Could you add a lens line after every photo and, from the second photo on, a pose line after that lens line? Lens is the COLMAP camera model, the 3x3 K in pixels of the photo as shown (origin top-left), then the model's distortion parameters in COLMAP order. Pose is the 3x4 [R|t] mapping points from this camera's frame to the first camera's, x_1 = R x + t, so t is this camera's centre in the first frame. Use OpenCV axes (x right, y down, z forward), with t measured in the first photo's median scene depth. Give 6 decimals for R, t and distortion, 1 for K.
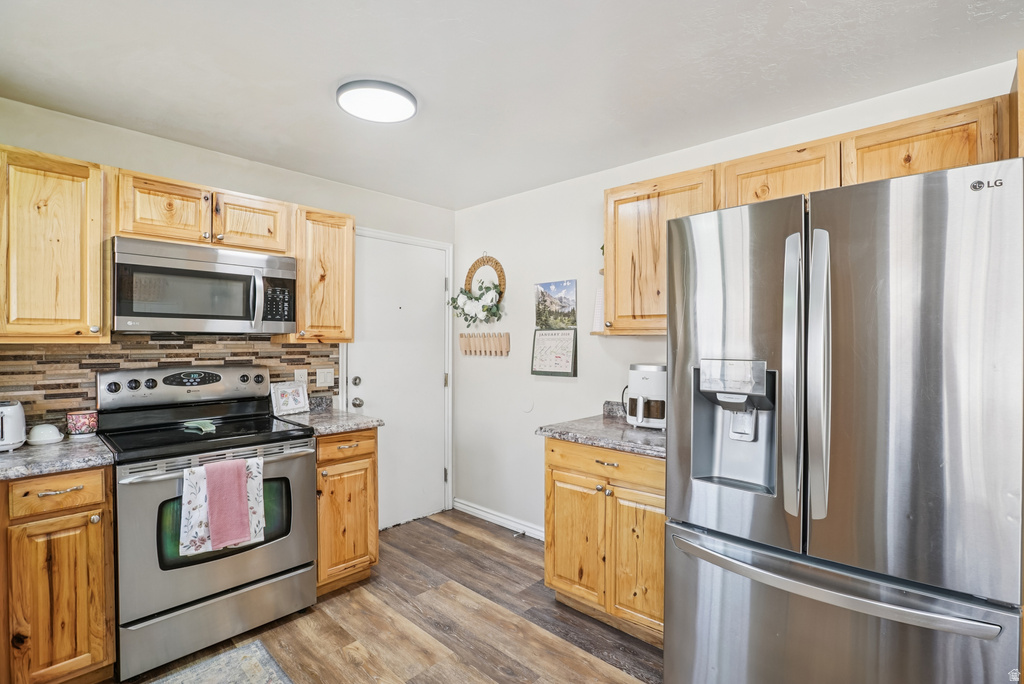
lens RADIAL K [[475.3, 0, 509.2], [0, 475.3, 341.9], [0, 0, 1]] dist [-0.043657, 0.012563]
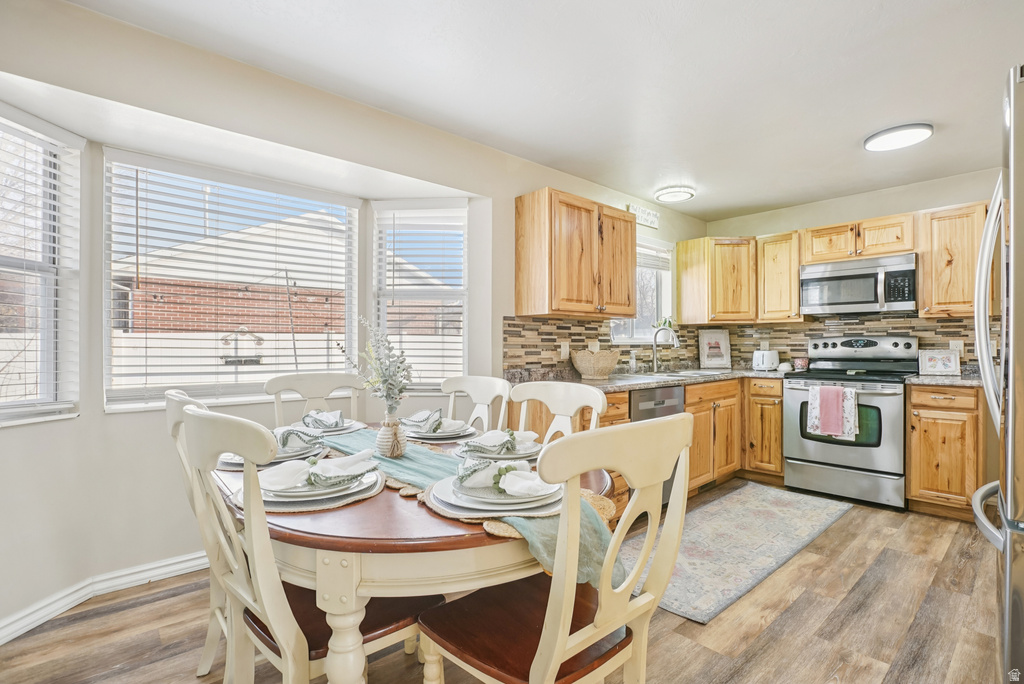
lens RADIAL K [[482.8, 0, 534.4], [0, 482.8, 347.4], [0, 0, 1]] dist [-0.027733, 0.009028]
pose [[-0.066998, 0.000356, -0.997753, 1.036237], [-0.002574, 0.999997, 0.000530, 0.097800], [0.997750, 0.002603, -0.066997, 0.022023]]
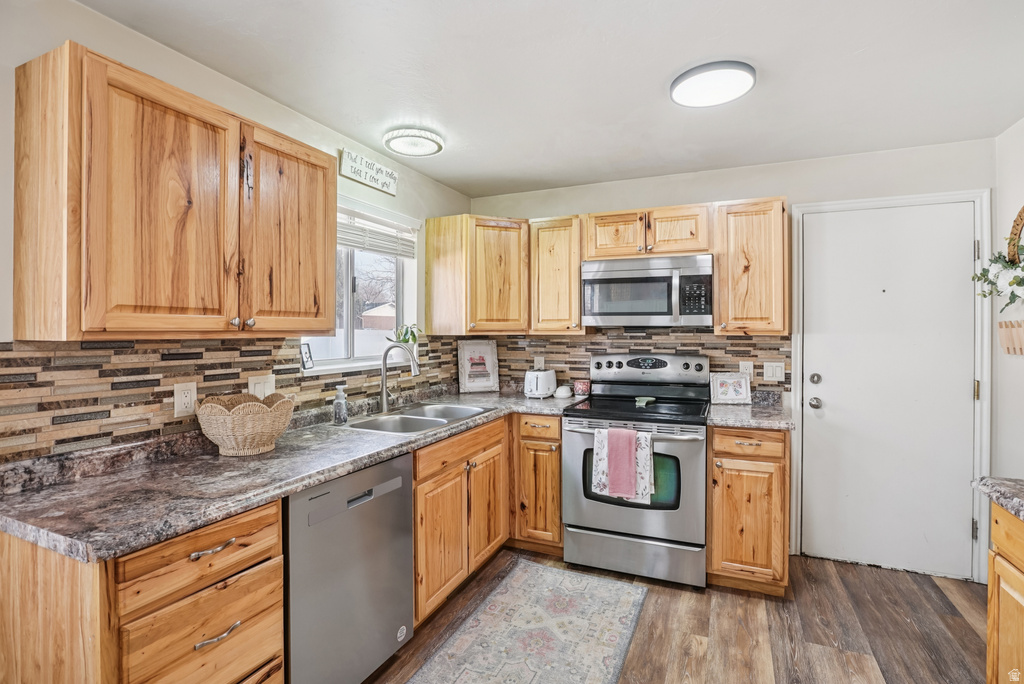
lens RADIAL K [[475.3, 0, 535.0], [0, 475.3, 331.0], [0, 0, 1]] dist [-0.043657, 0.012563]
pose [[0.354927, -0.004433, -0.934884, 0.422321], [-0.001236, 0.999986, -0.005211, -0.000728], [0.934893, 0.003005, 0.354916, 0.280246]]
